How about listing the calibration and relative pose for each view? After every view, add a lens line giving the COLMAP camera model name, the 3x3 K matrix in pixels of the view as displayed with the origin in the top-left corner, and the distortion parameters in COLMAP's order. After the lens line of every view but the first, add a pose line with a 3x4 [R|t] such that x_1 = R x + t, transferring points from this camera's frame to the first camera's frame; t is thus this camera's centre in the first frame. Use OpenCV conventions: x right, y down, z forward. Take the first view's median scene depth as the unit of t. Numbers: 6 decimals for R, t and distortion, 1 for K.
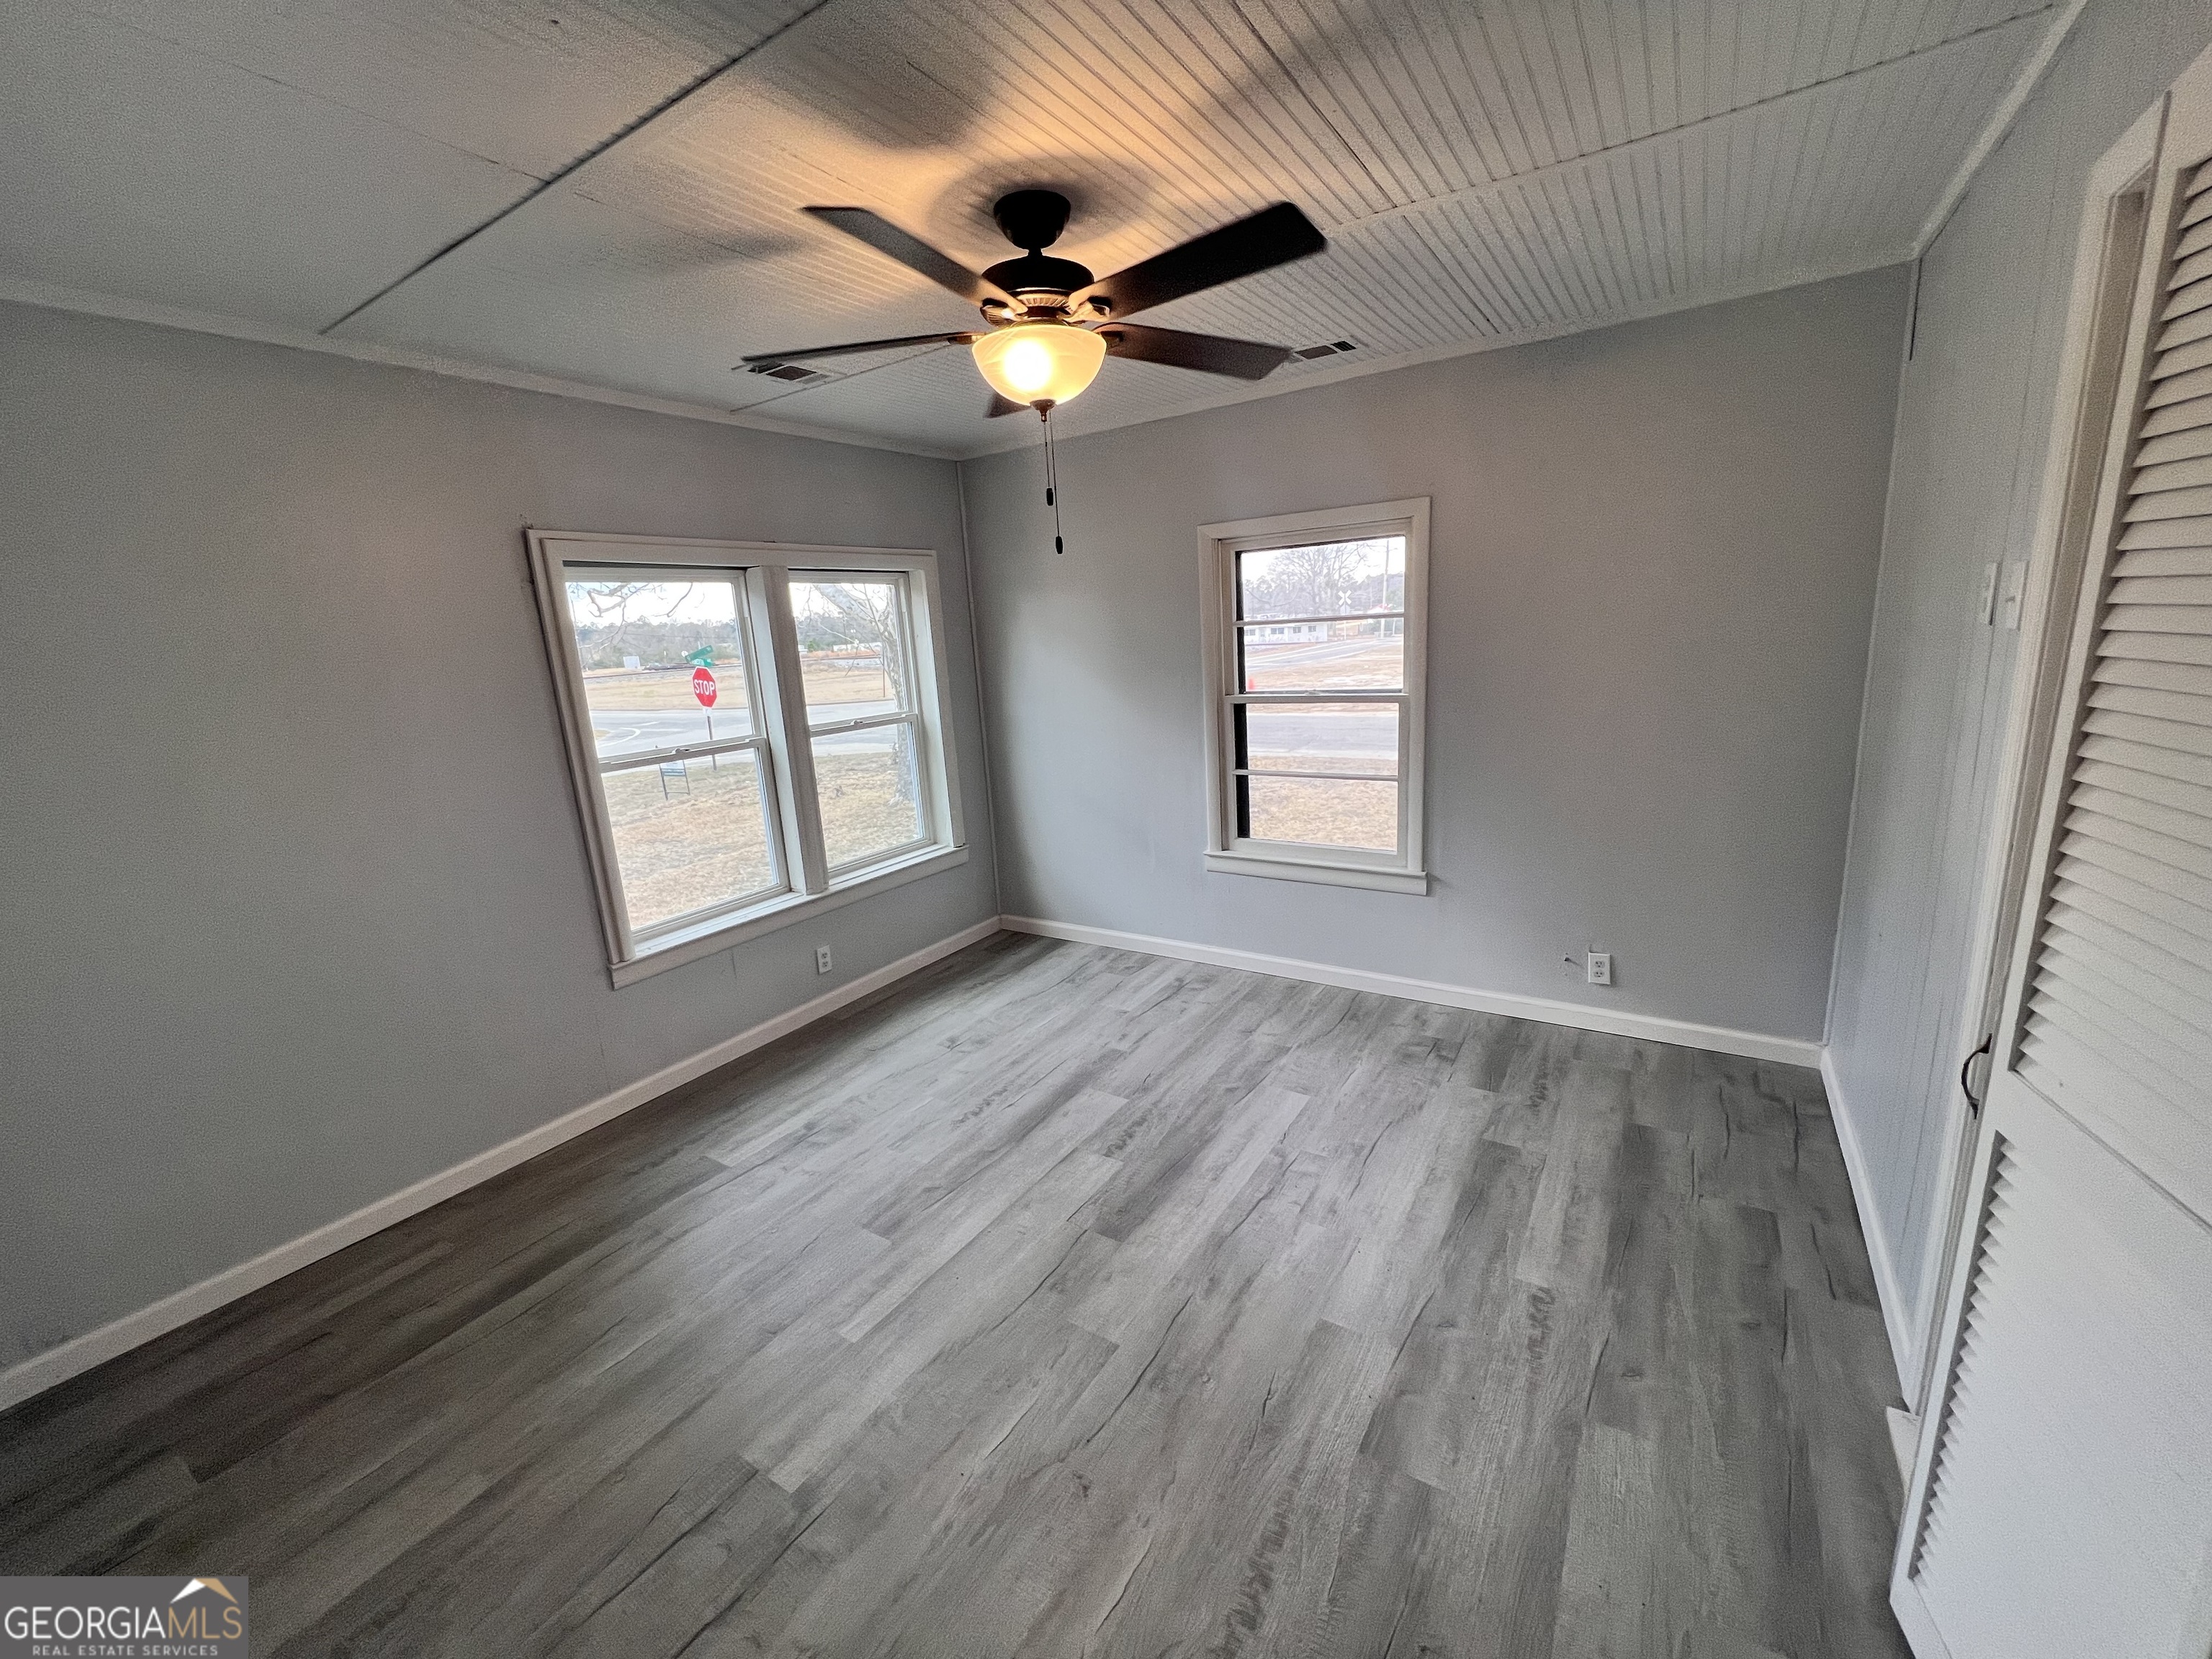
lens RADIAL K [[884.8, 0, 1097.4], [0, 884.8, 823.5], [0, 0, 1]] dist [-0.001521, 0.000146]
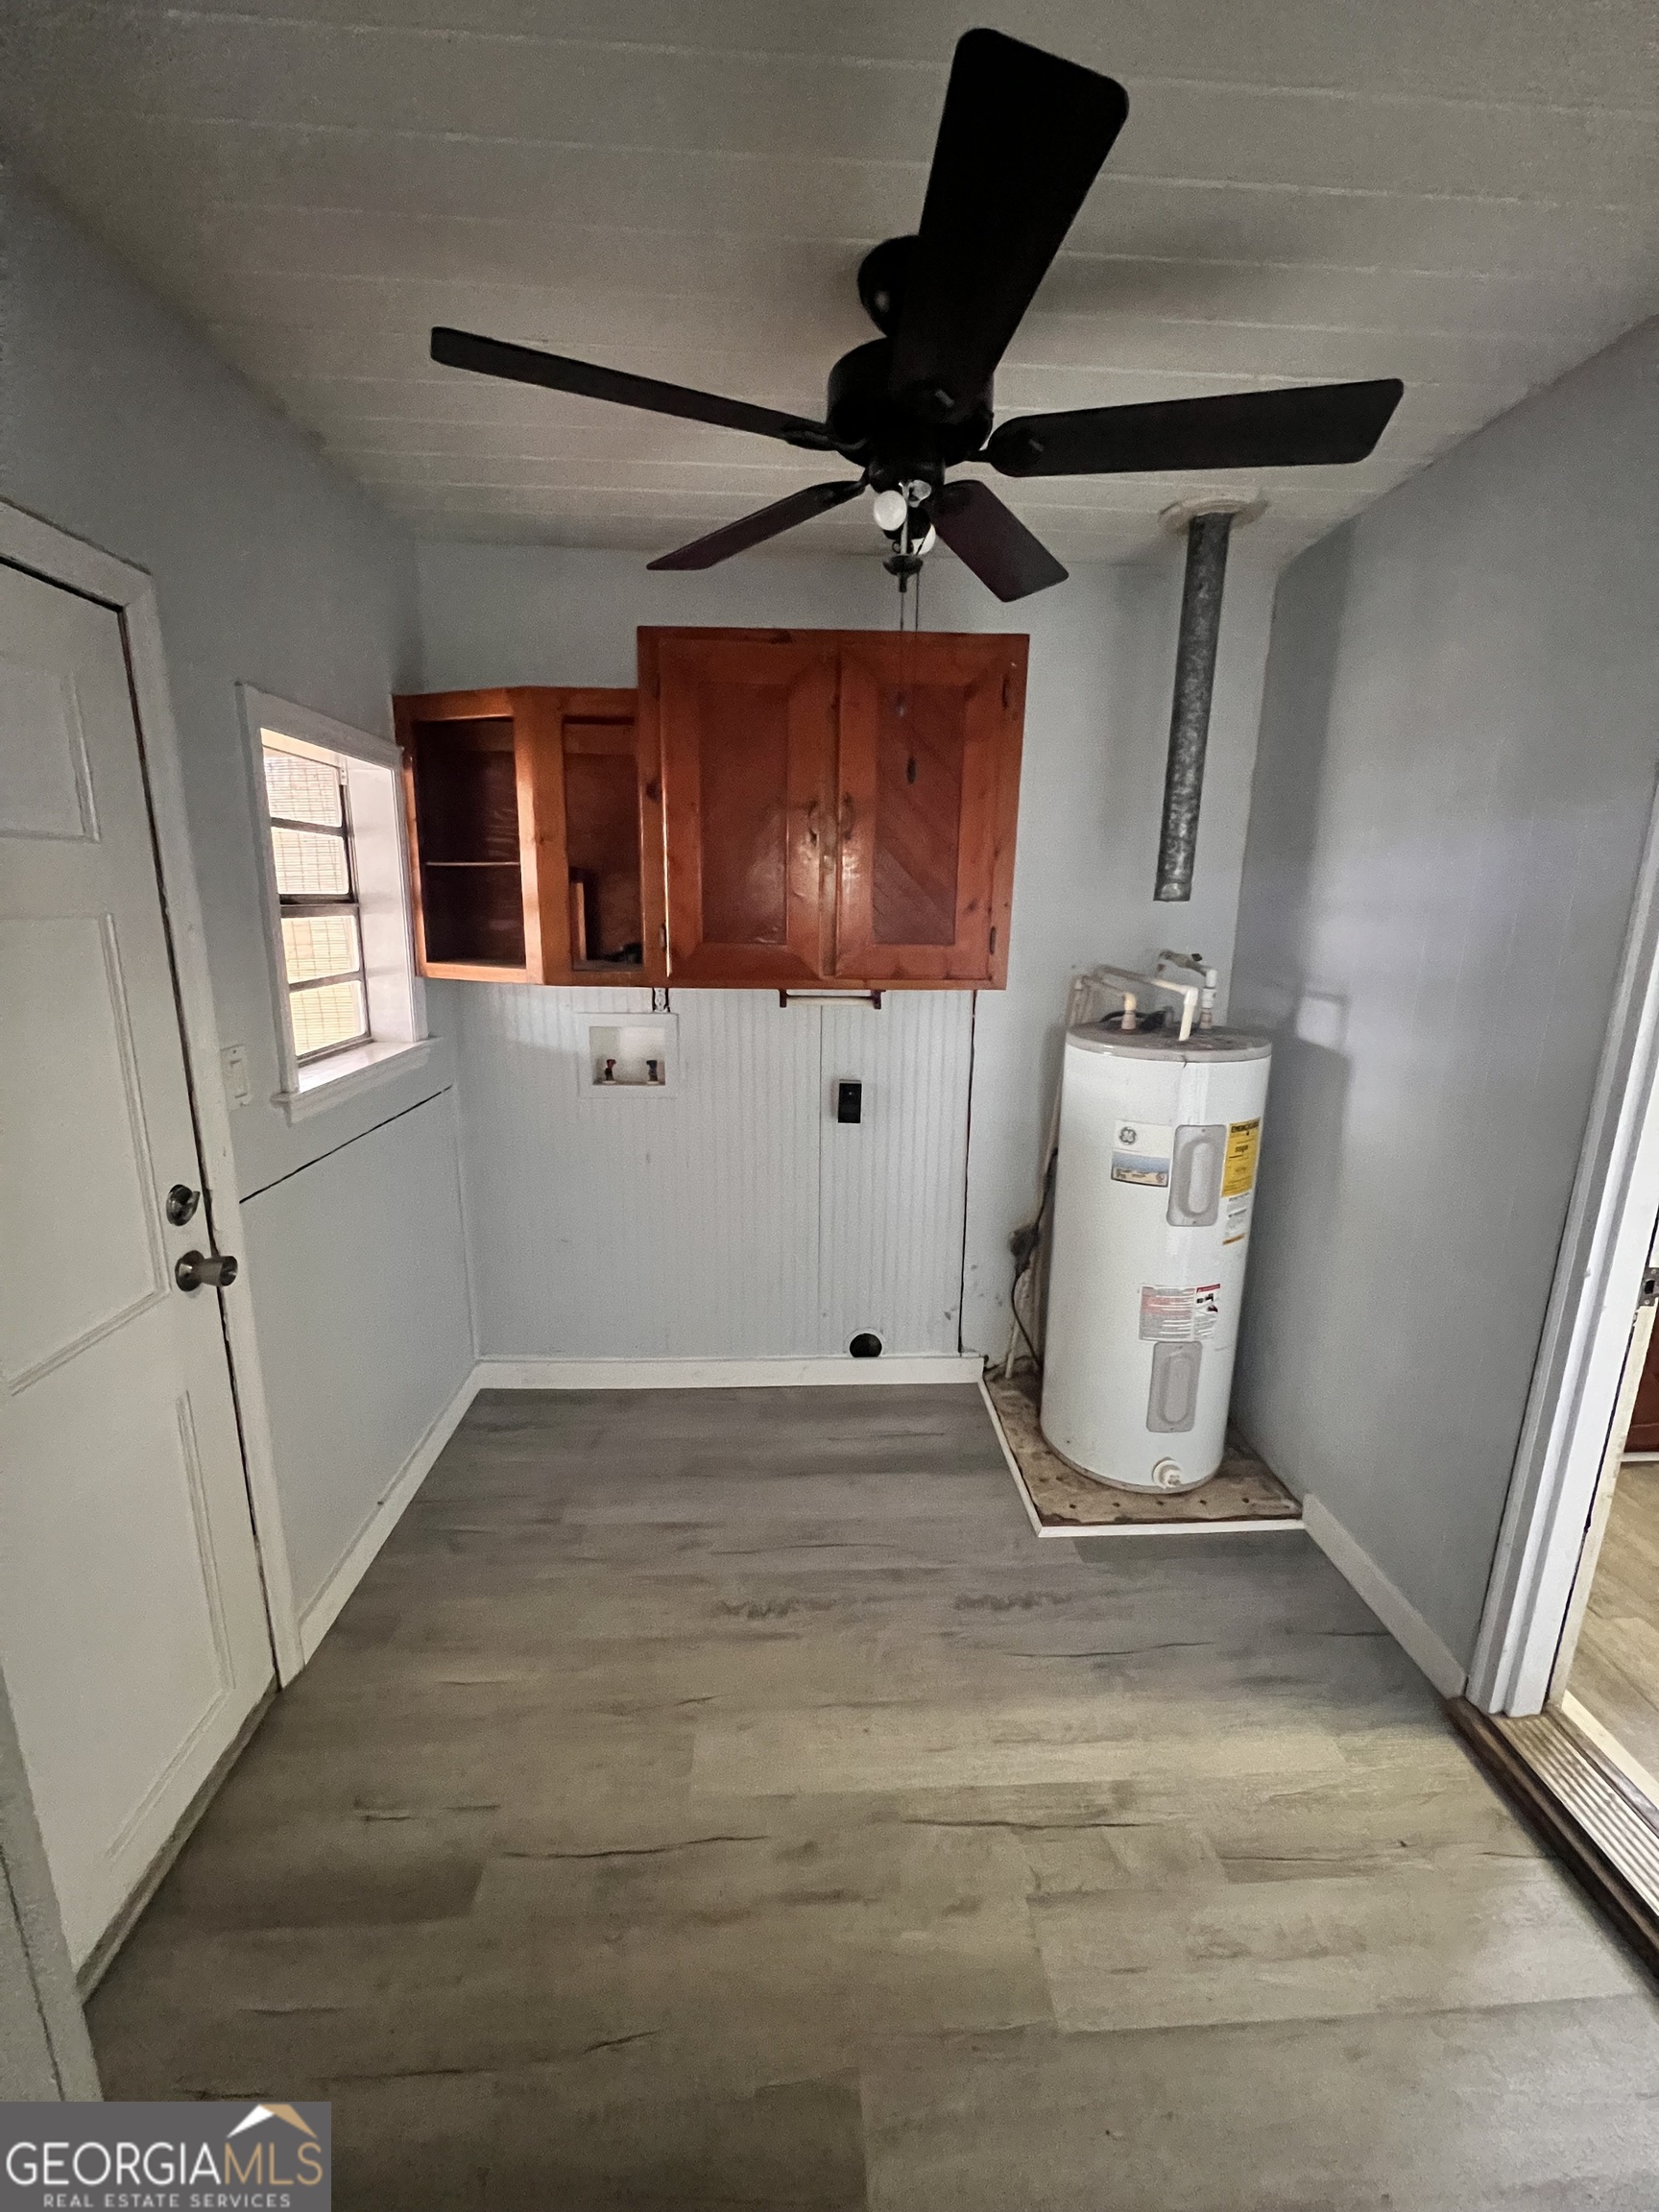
lens RADIAL K [[913.2, 0, 829.5], [0, 913.2, 1106.0], [0, 0, 1]] dist [0.000619, 0.000037]
pose [[0.588489, 0.243608, -0.770931, 0.419226], [-0.221977, 0.965568, 0.135666, -0.099719], [0.777436, 0.091291, 0.622302, 0.408769]]
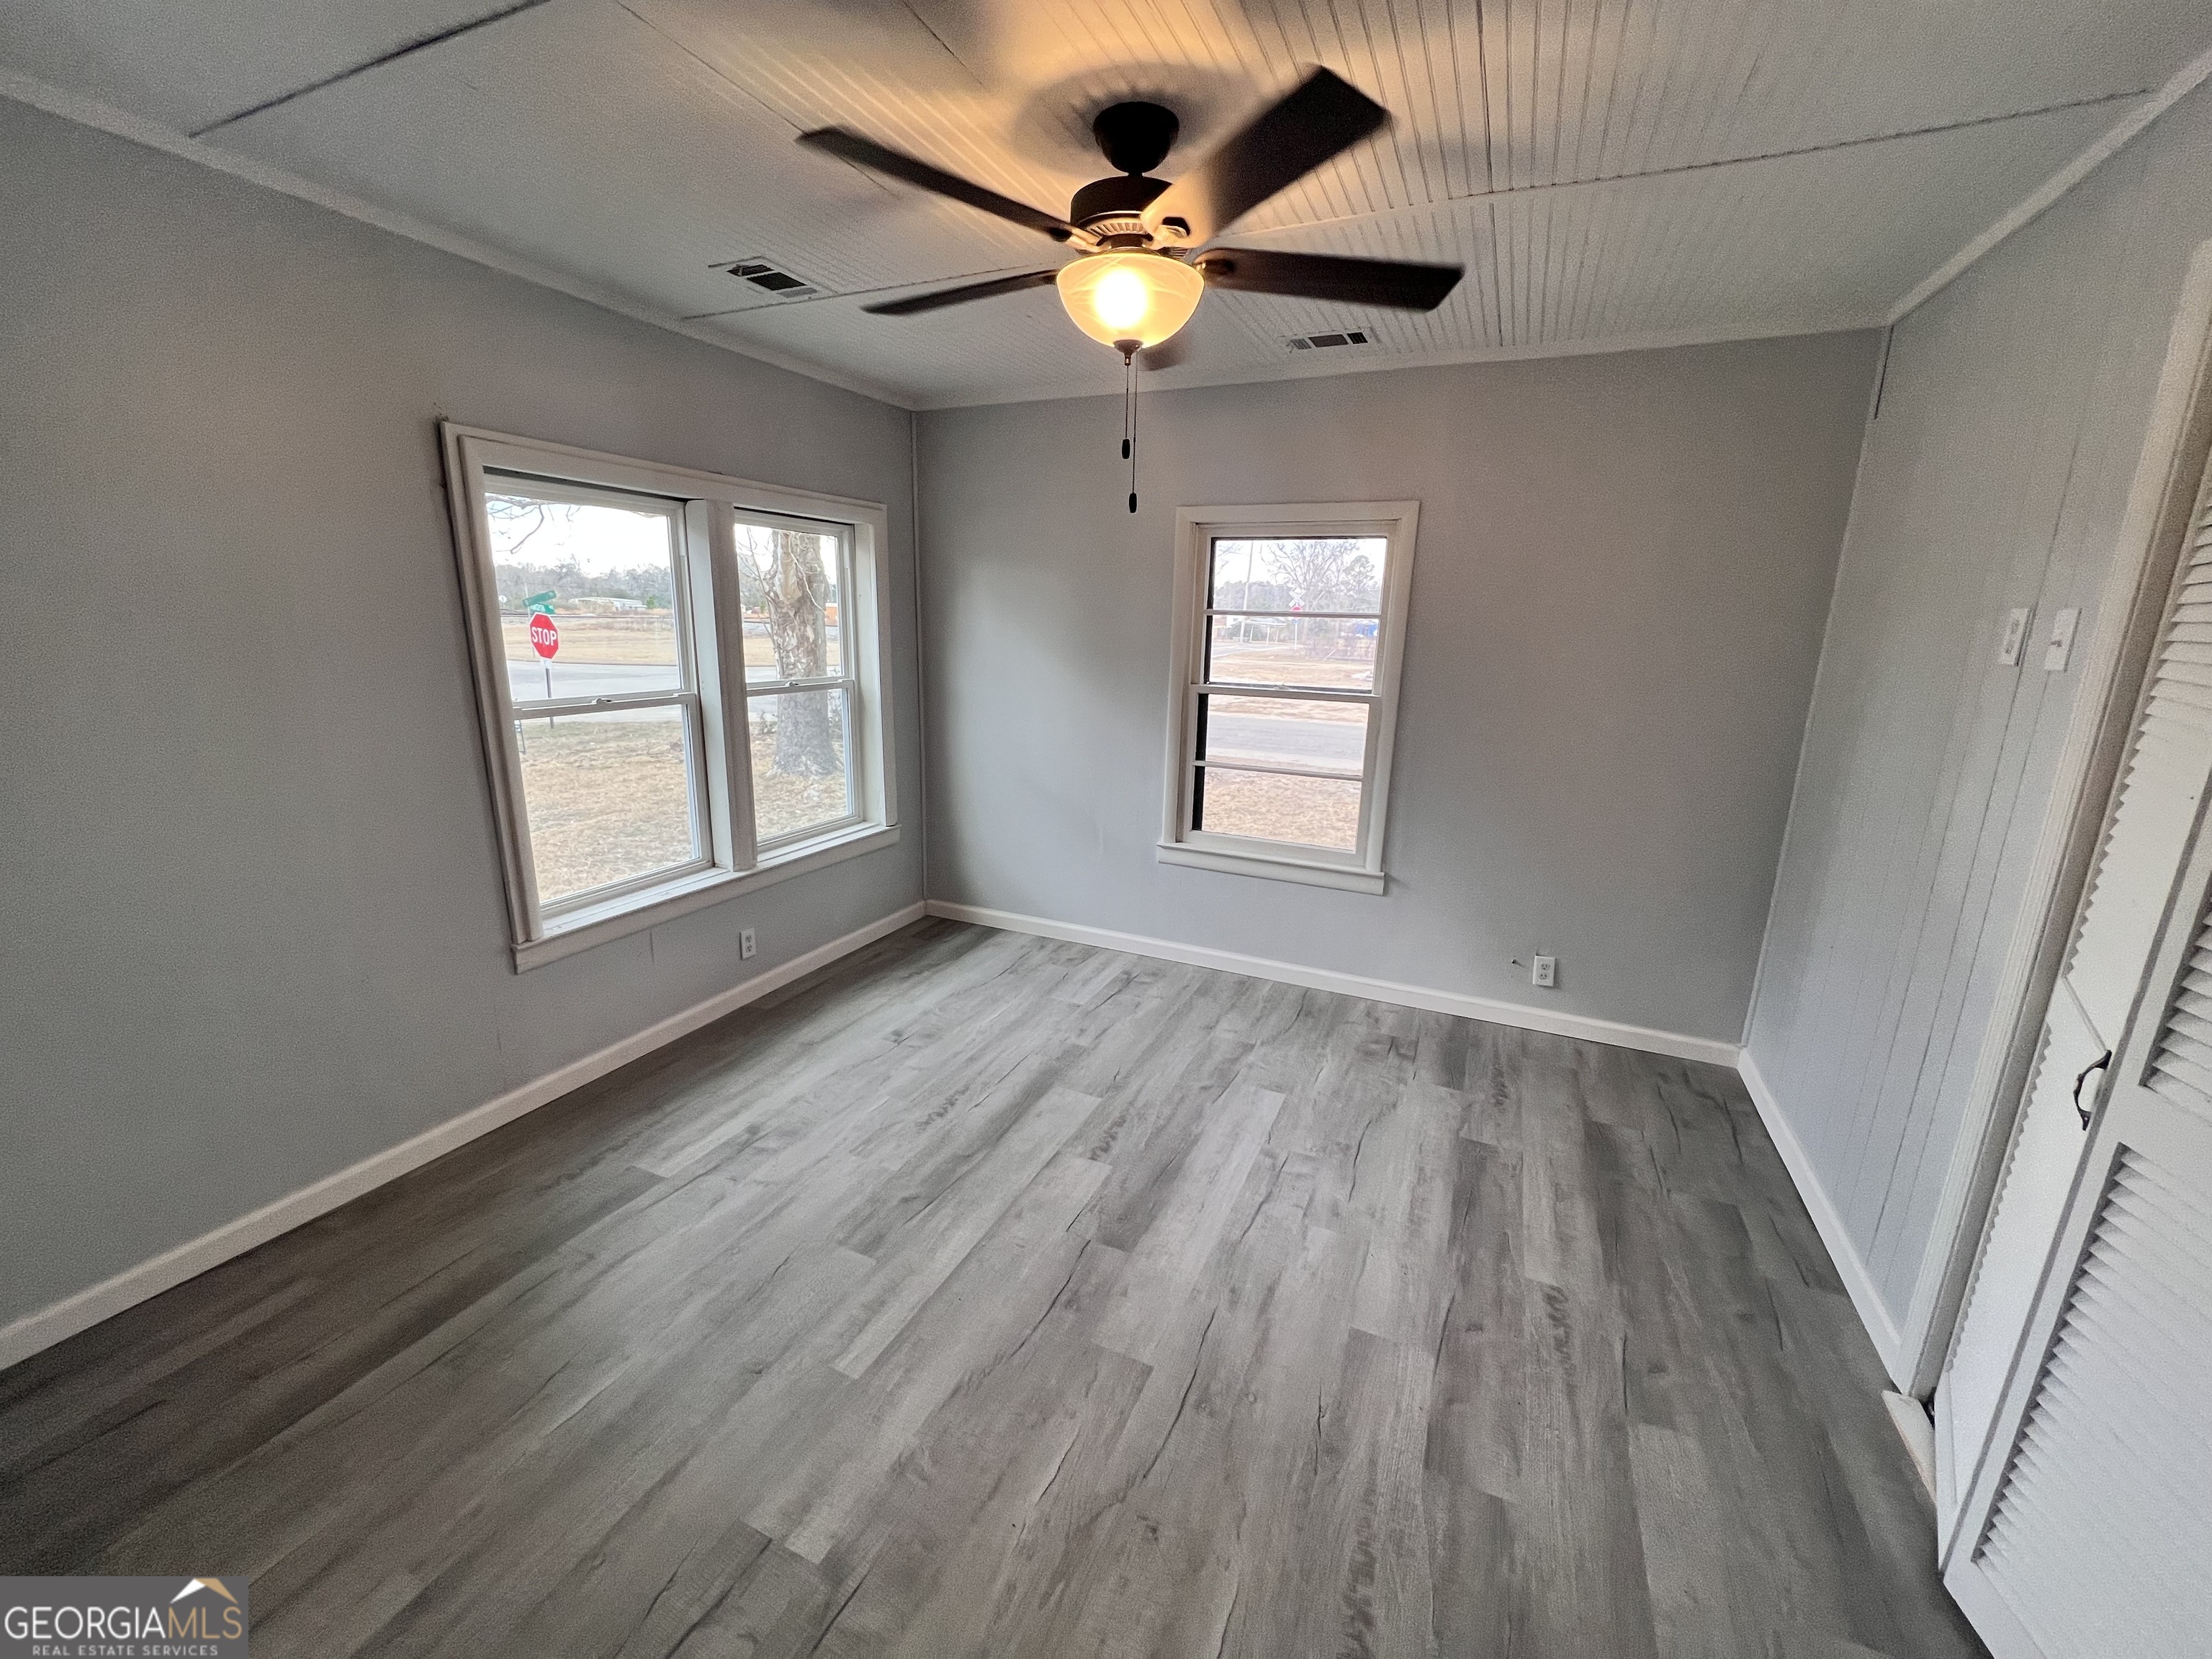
lens RADIAL K [[885.8, 0, 1100.3], [0, 885.8, 822.1], [0, 0, 1]] dist [-0.001423, -0.000400]
pose [[0.985193, 0.047321, 0.164789, -0.150994], [-0.049223, 0.998760, 0.007473, 0.007635], [-0.164231, -0.015474, 0.986301, 0.067544]]
